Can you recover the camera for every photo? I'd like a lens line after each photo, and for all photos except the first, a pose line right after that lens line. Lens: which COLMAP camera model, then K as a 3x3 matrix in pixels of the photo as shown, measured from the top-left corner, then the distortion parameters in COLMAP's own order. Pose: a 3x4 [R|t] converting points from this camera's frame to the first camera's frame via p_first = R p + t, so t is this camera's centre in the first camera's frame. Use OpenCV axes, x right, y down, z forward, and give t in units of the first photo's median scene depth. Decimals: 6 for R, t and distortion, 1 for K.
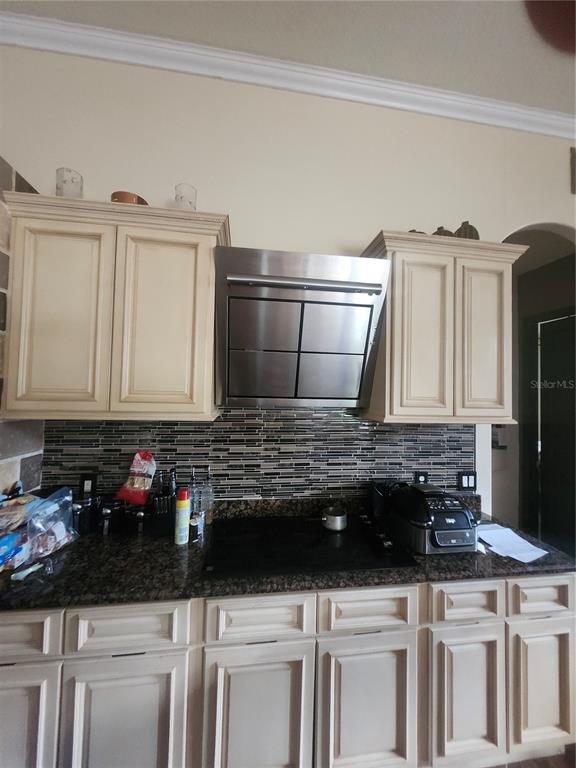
lens RADIAL K [[308.0, 0, 290.6], [0, 308.0, 382.6], [0, 0, 1]] dist [0.002318, 0.000448]
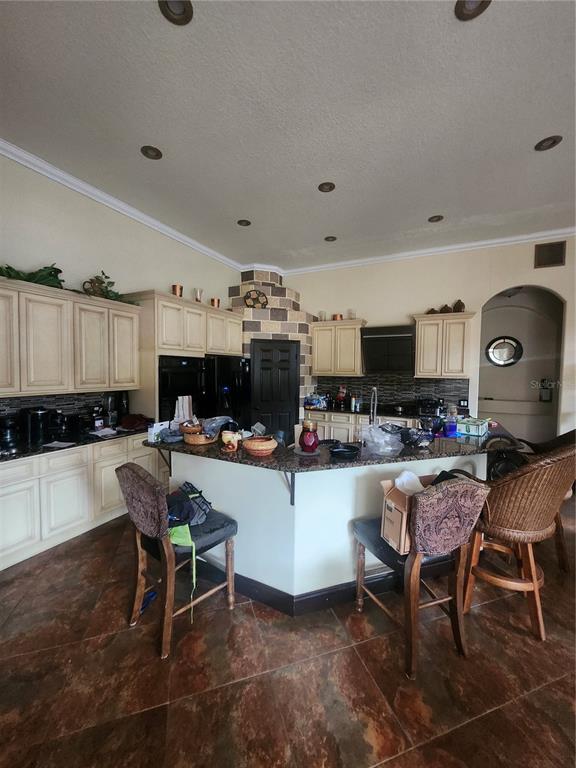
lens RADIAL K [[308.0, 0, 286.5], [0, 308.0, 384.5], [0, 0, 1]] dist [0.002318, 0.000448]
pose [[0.826356, 0.009133, -0.563074, 0.966638], [0.024735, 0.998315, 0.052494, 0.006481], [0.562605, -0.057306, 0.824738, -2.242513]]
